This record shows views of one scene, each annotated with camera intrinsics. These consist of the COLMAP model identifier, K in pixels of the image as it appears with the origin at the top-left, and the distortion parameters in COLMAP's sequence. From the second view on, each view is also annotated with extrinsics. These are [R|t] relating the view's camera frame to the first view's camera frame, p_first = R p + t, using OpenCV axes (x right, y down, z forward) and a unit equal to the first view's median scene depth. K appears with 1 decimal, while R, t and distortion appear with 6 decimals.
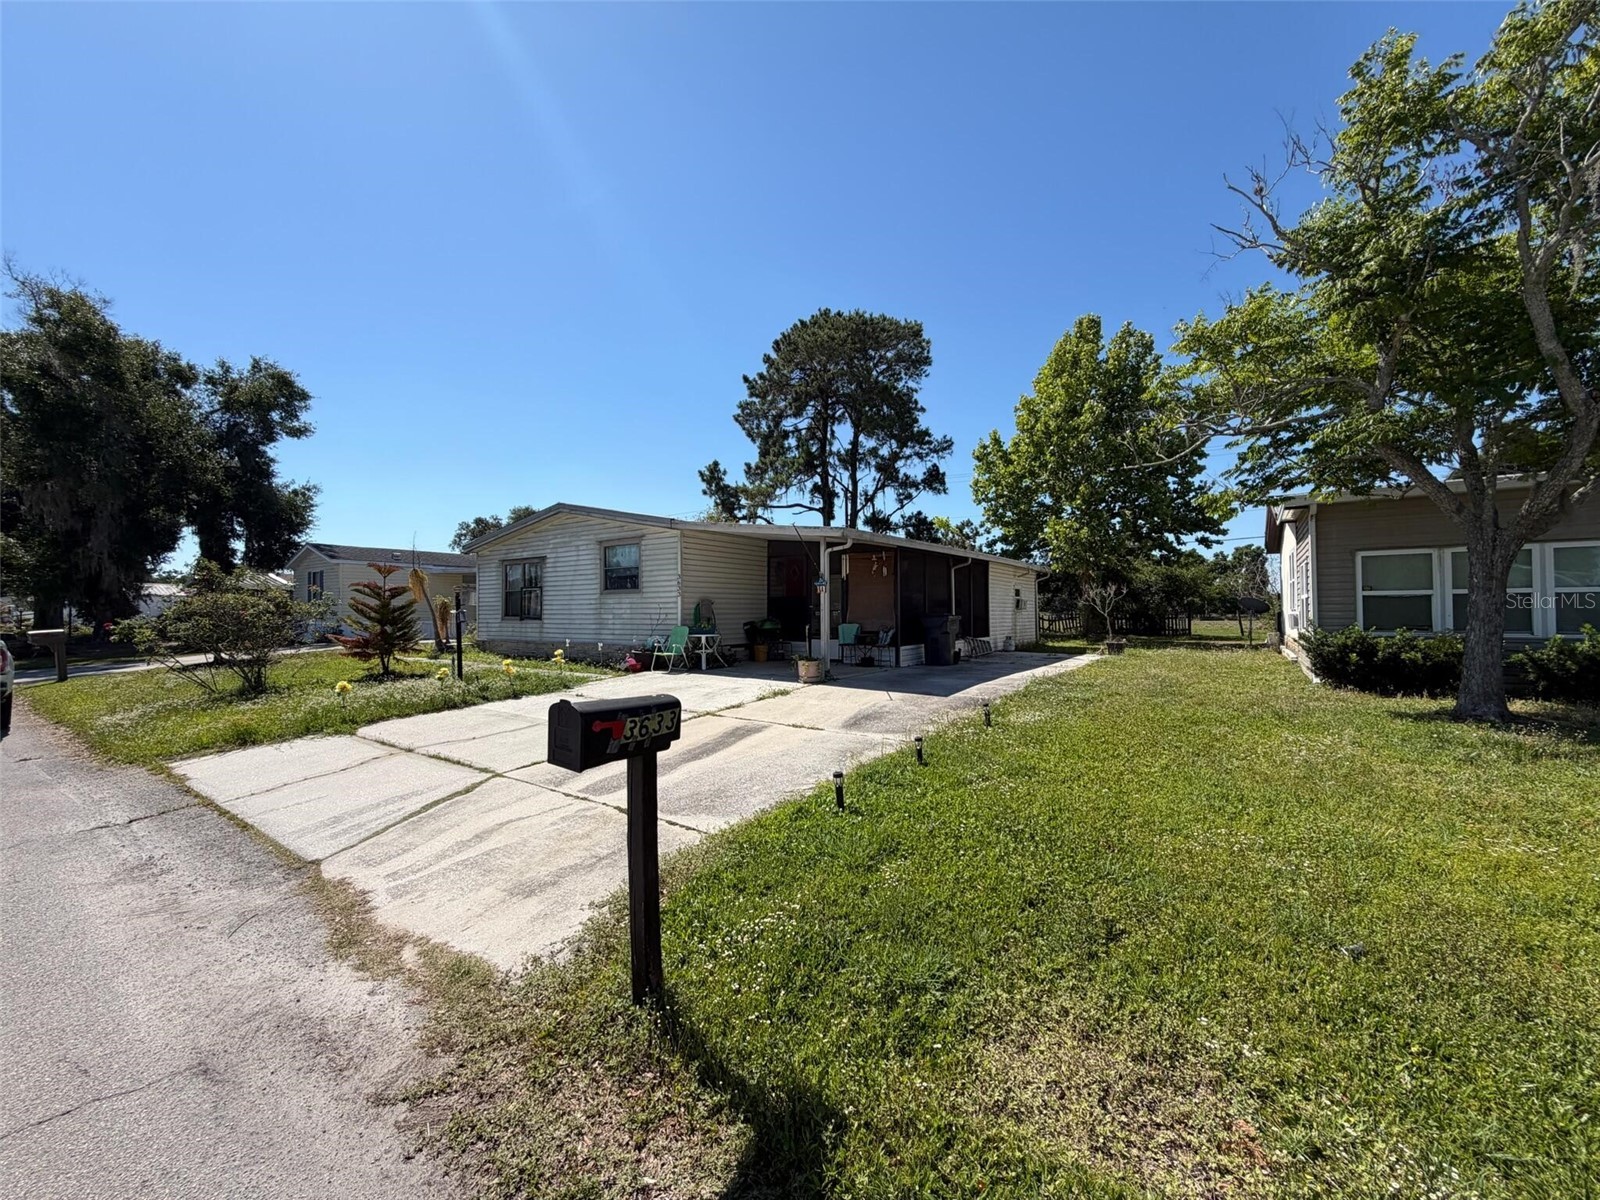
lens RADIAL K [[640.3, 0, 788.1], [0, 640.3, 602.0], [0, 0, 1]] dist [-0.001446, 0.000657]
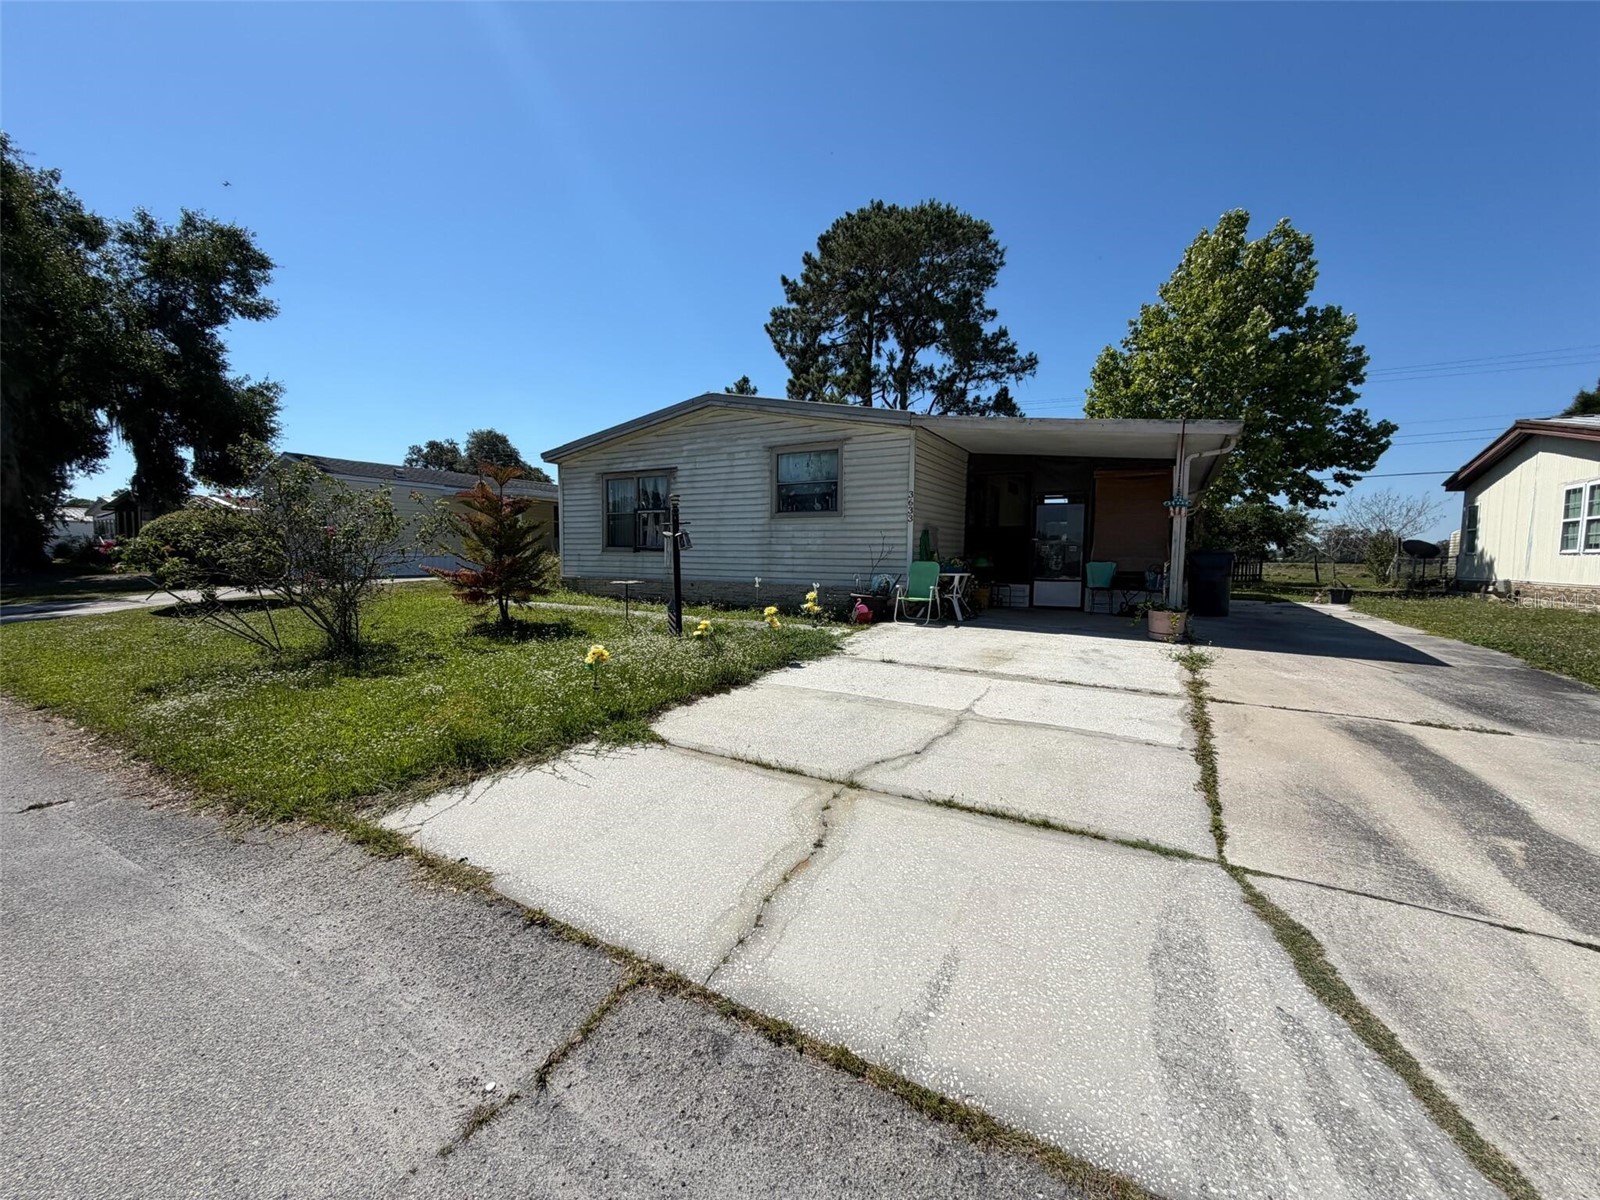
lens RADIAL K [[640.3, 0, 788.1], [0, 640.3, 602.0], [0, 0, 1]] dist [-0.001446, 0.000657]
pose [[0.996197, 0.008187, 0.086740, -0.169072], [-0.016154, 0.995669, 0.091559, 0.008472], [-0.085615, -0.092612, 0.992015, 0.121355]]
